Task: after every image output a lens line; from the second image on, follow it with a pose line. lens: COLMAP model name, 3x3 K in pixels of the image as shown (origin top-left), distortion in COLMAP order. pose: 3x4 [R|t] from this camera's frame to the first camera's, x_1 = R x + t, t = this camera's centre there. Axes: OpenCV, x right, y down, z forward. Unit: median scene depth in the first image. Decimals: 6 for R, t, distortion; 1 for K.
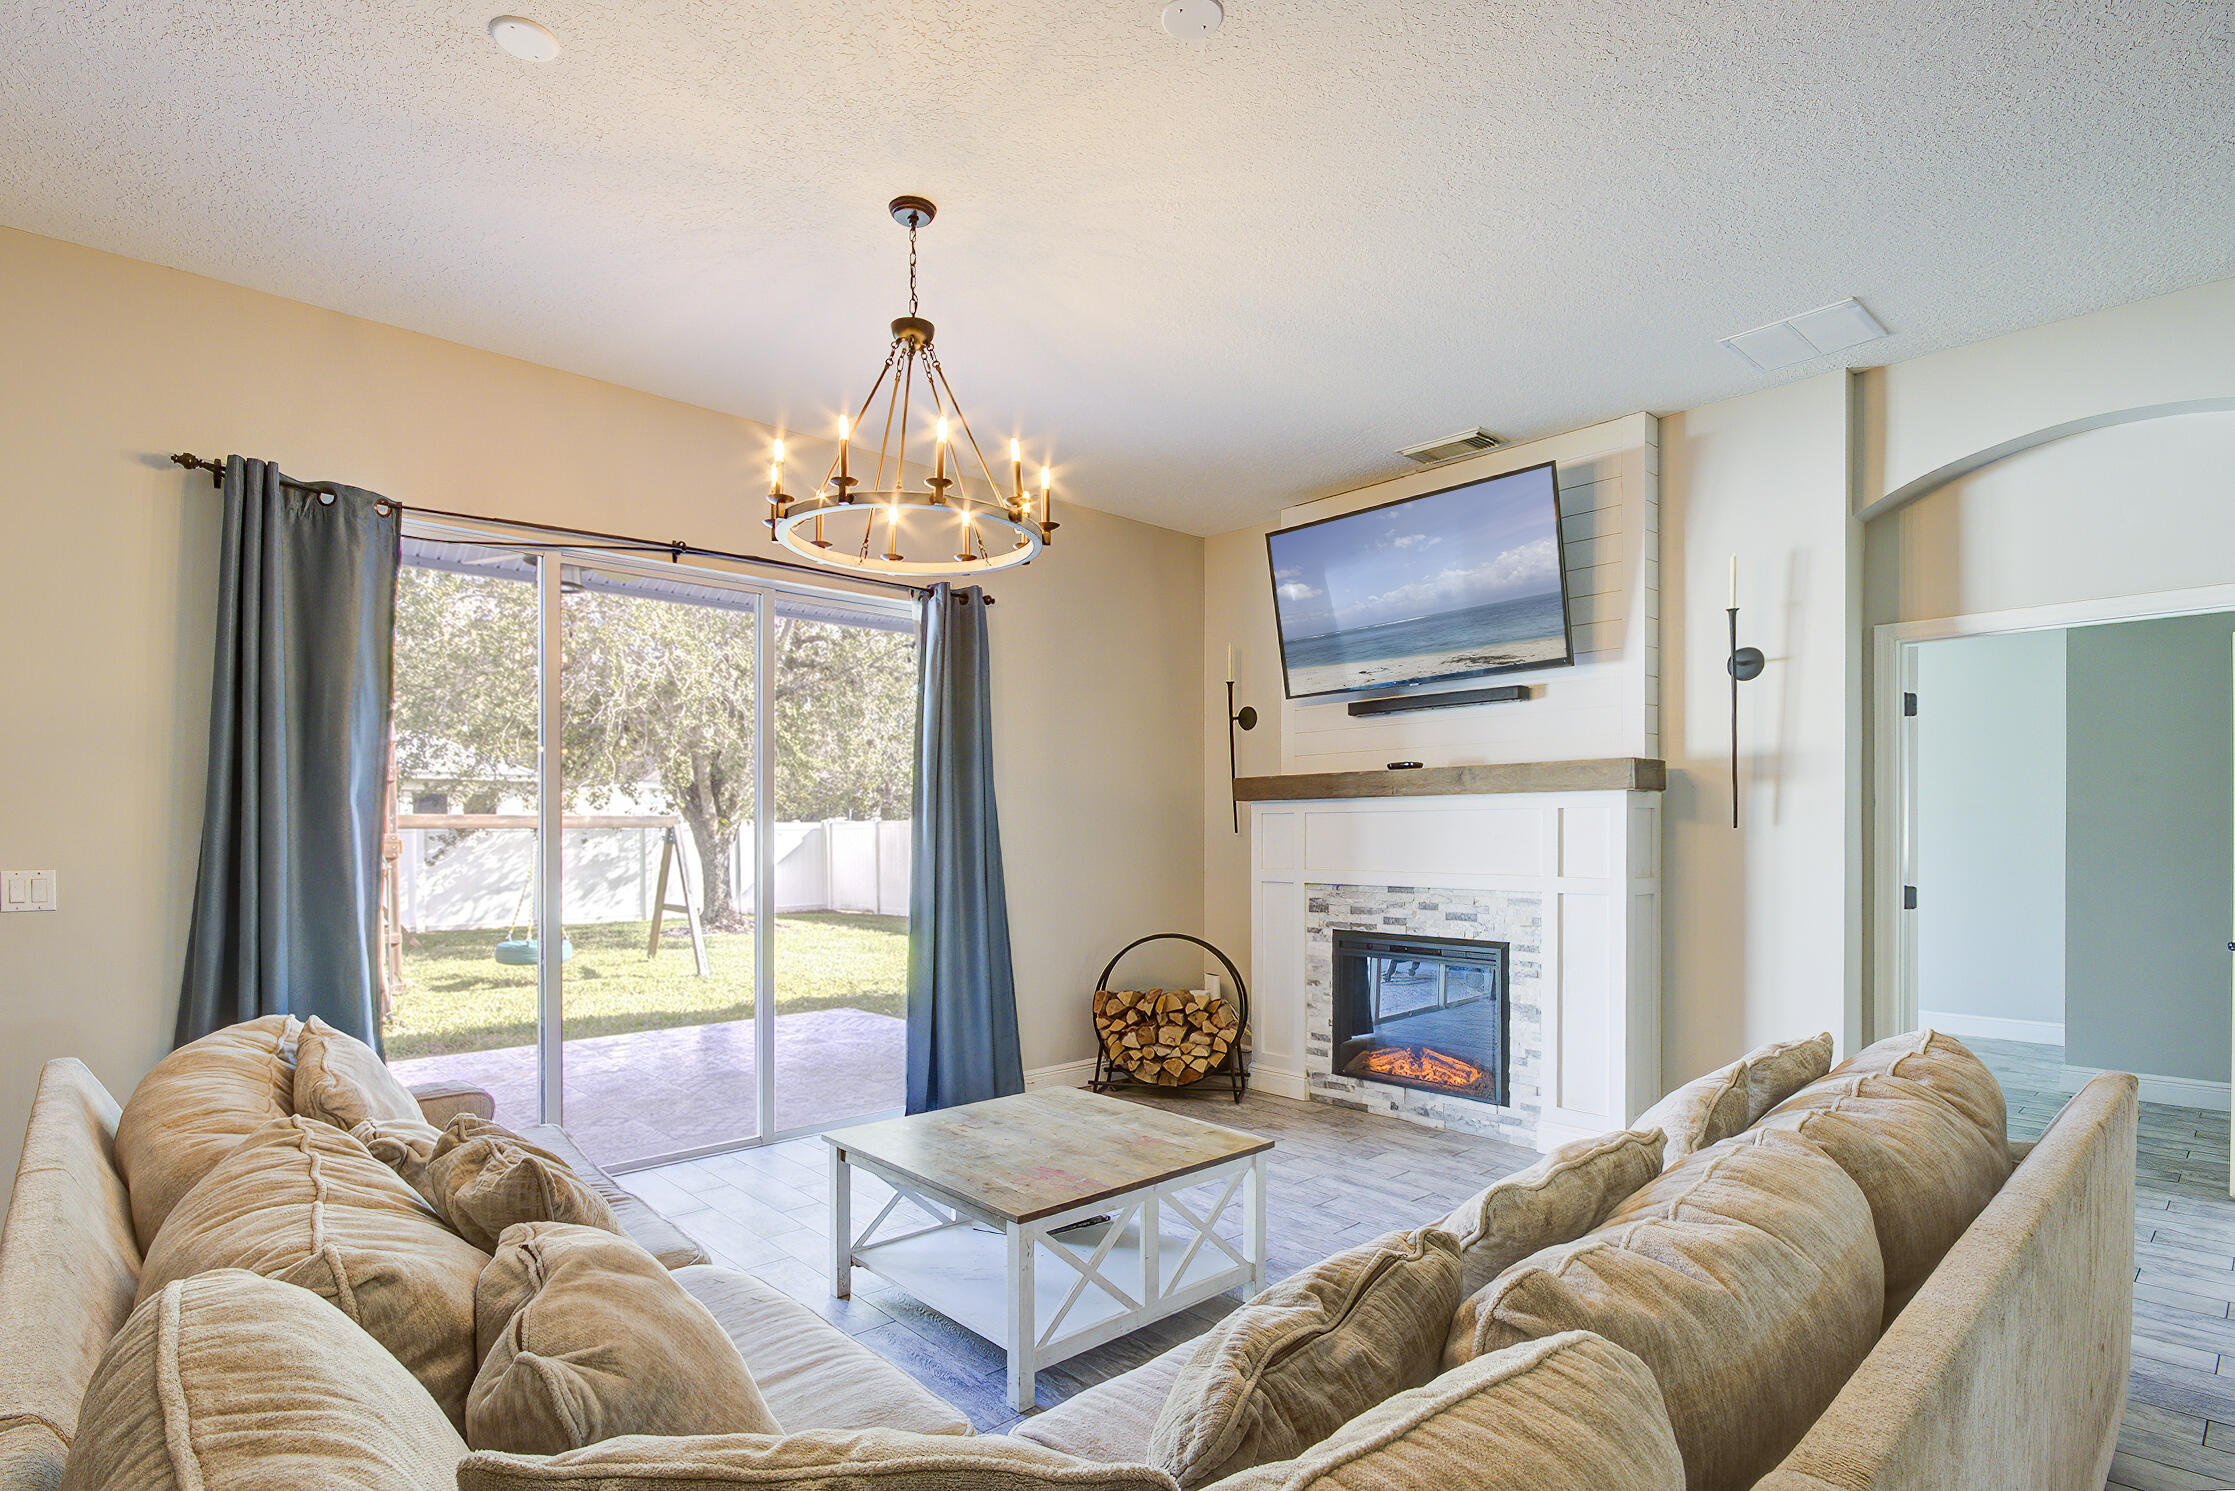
lens RADIAL K [[1100.1, 0, 1113.0], [0, 1100.1, 837.8], [0, 0, 1]] dist [0.000680, -0.000173]
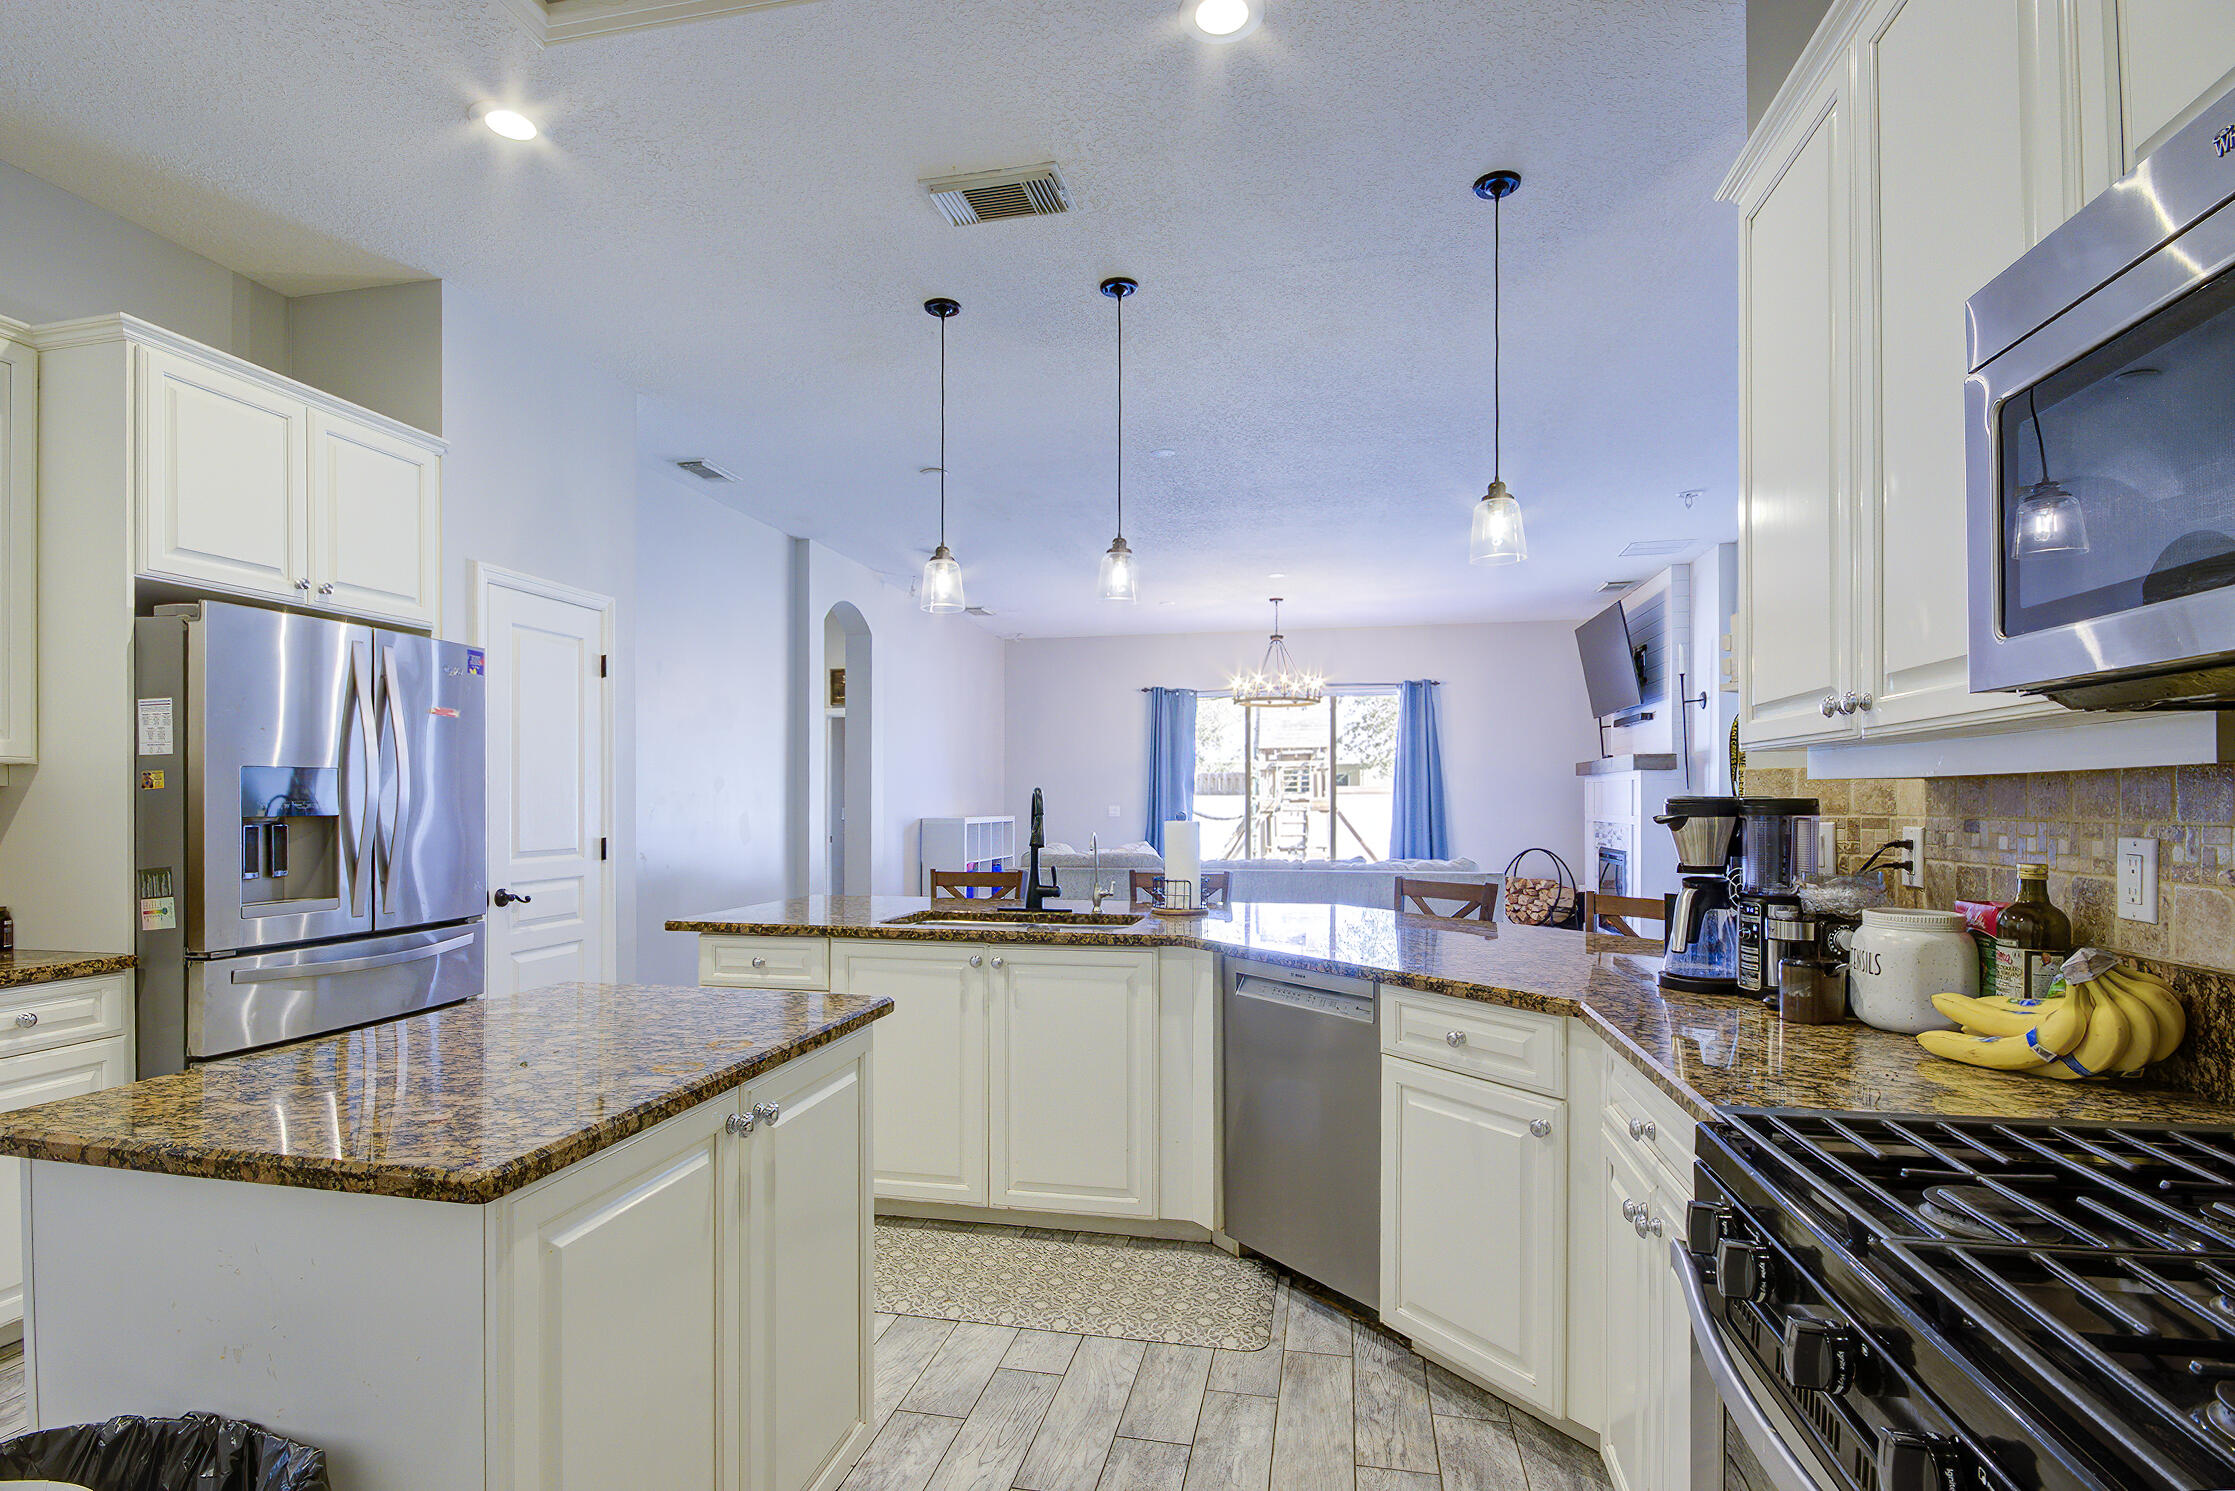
lens RADIAL K [[1100.1, 0, 1113.0], [0, 1100.1, 837.8], [0, 0, 1]] dist [0.000680, -0.000173]
pose [[0.590210, 0.026203, -0.806825, 1.281003], [-0.001870, 0.999515, 0.031094, 0.014456], [0.807248, -0.016843, 0.589972, -0.767591]]
